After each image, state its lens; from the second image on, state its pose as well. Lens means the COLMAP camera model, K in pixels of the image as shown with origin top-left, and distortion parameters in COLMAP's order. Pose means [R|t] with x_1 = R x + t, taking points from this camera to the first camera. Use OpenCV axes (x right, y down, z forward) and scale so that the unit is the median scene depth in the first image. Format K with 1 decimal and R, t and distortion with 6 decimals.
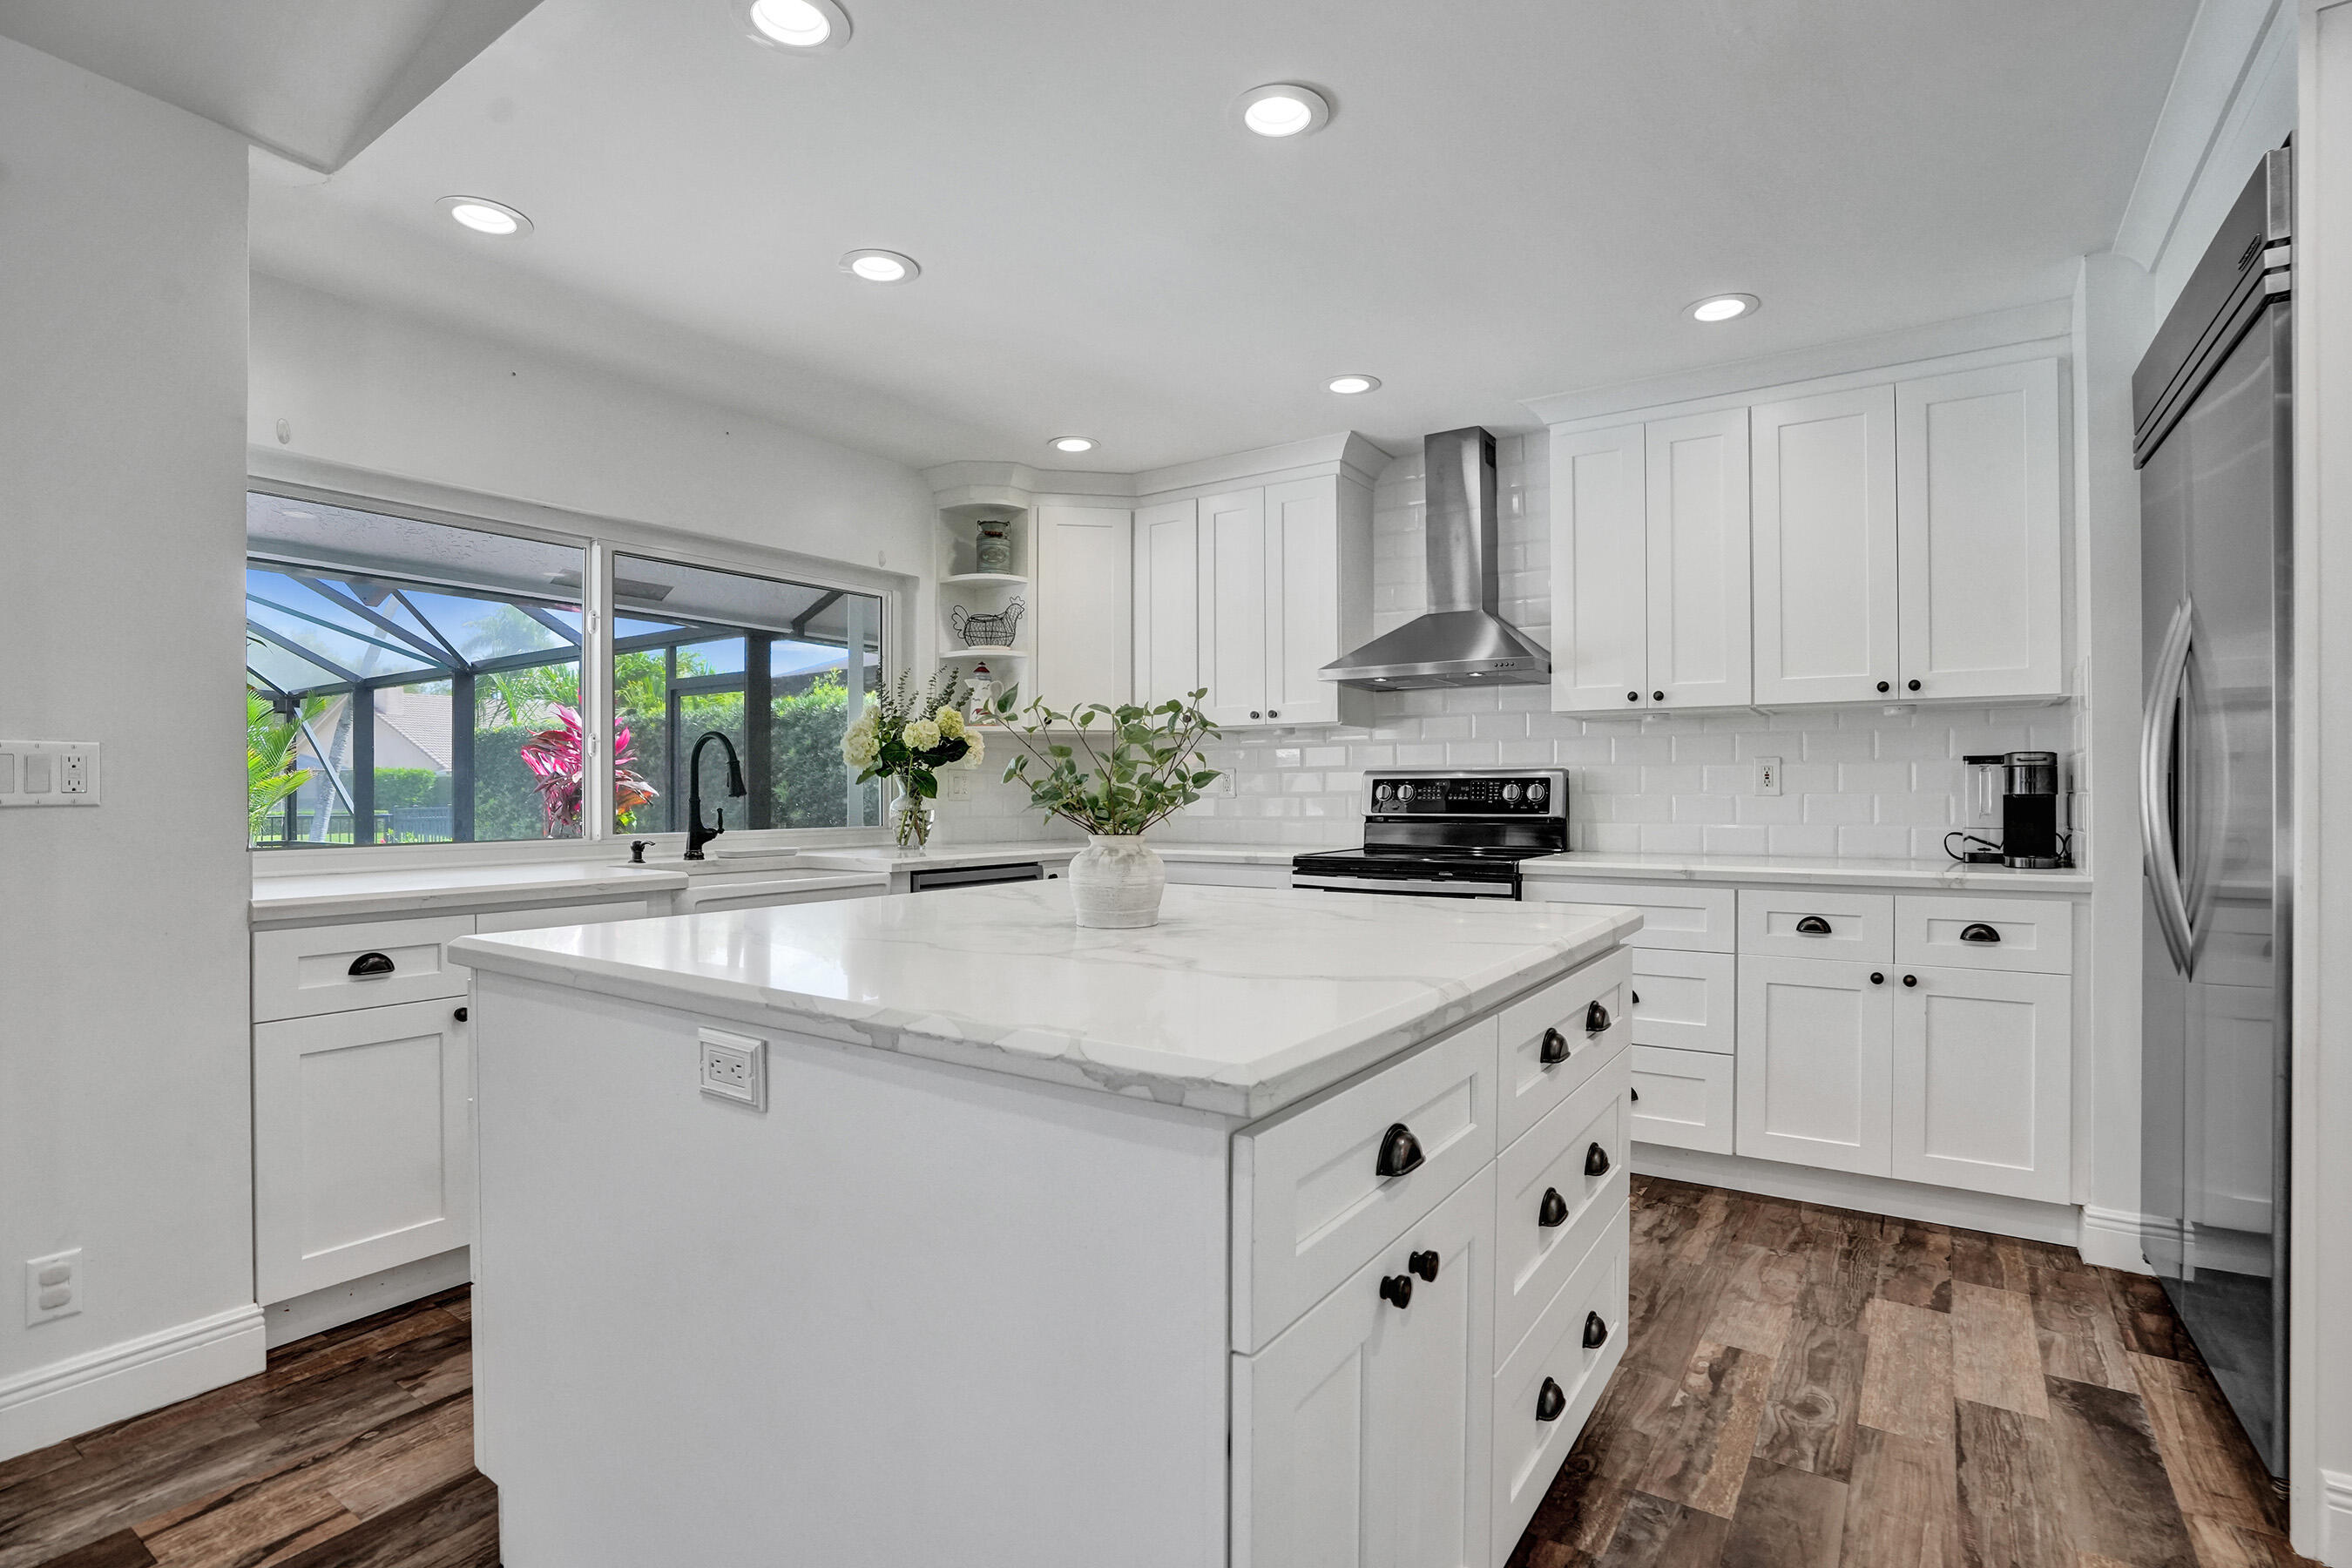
lens RADIAL K [[1126.1, 0, 1176.0], [0, 1126.1, 784.0], [0, 0, 1]] dist [0.001726, 0.000334]
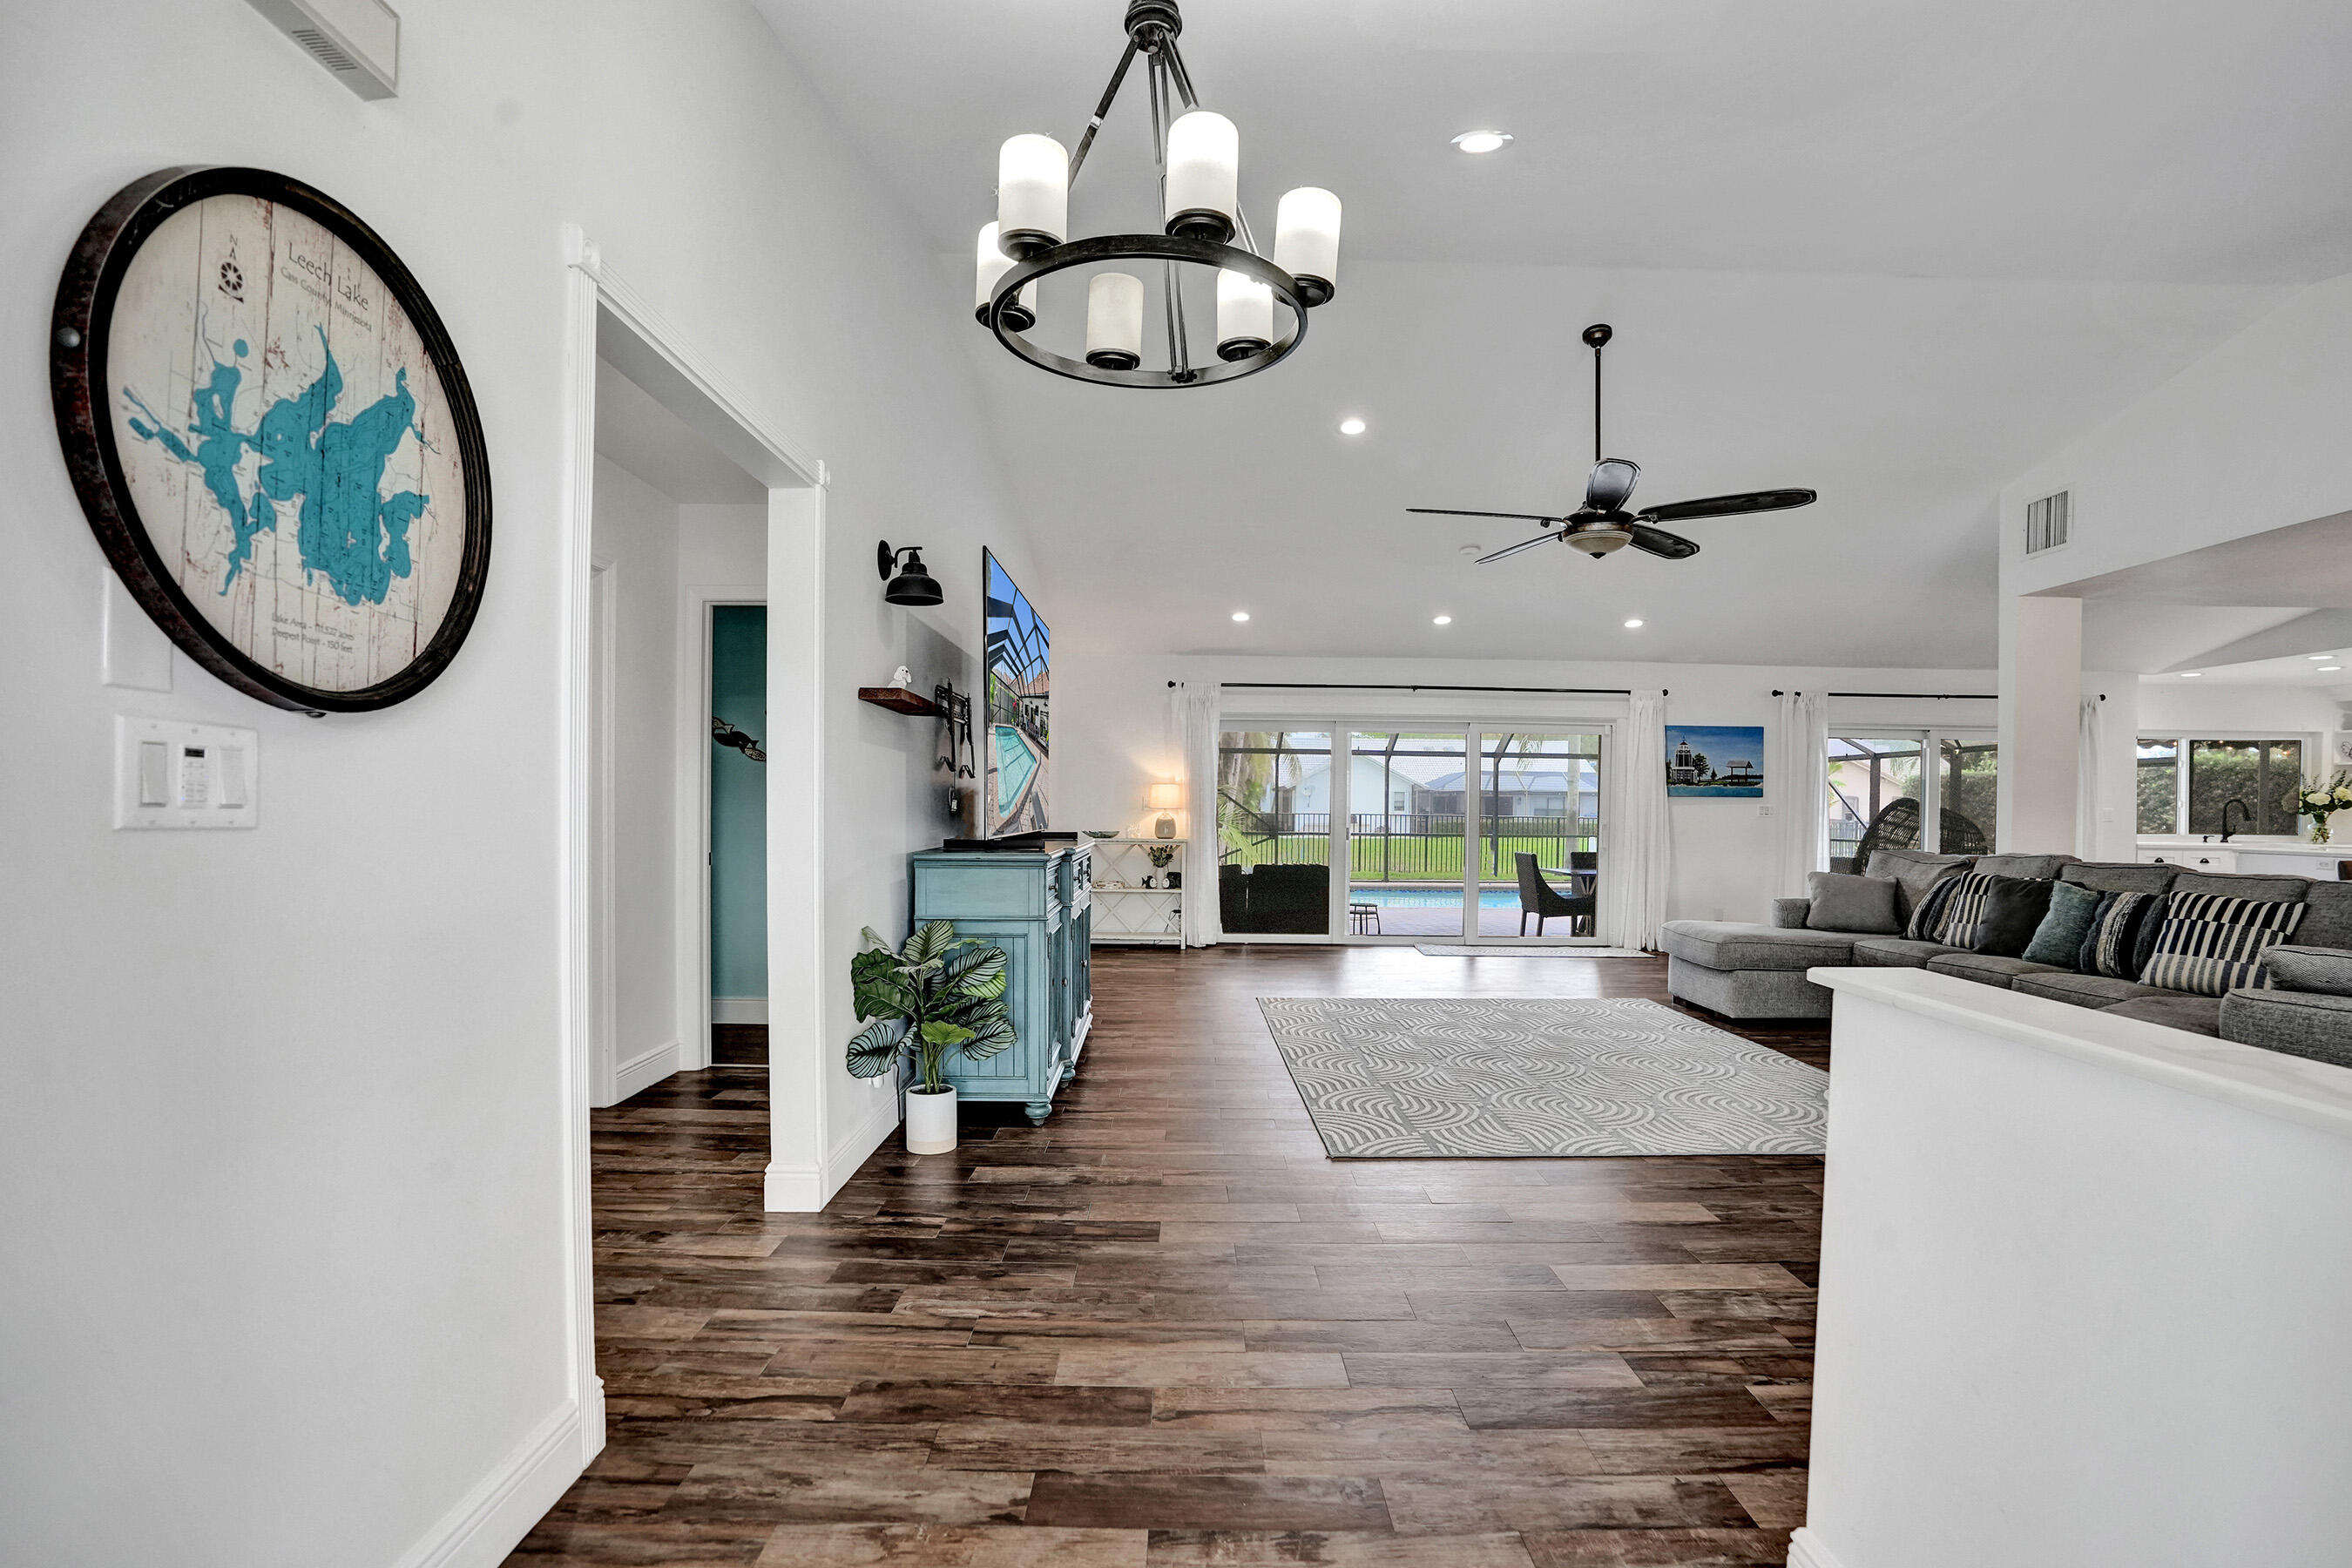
lens RADIAL K [[1103.2, 0, 1167.0], [0, 1103.2, 801.2], [0, 0, 1]] dist [0.000581, 0.000015]
pose [[0.560185, 0.014453, -0.828242, 0.351008], [-0.016696, 0.999842, 0.006155, -0.009577], [0.828199, 0.010380, 0.560337, -2.417752]]
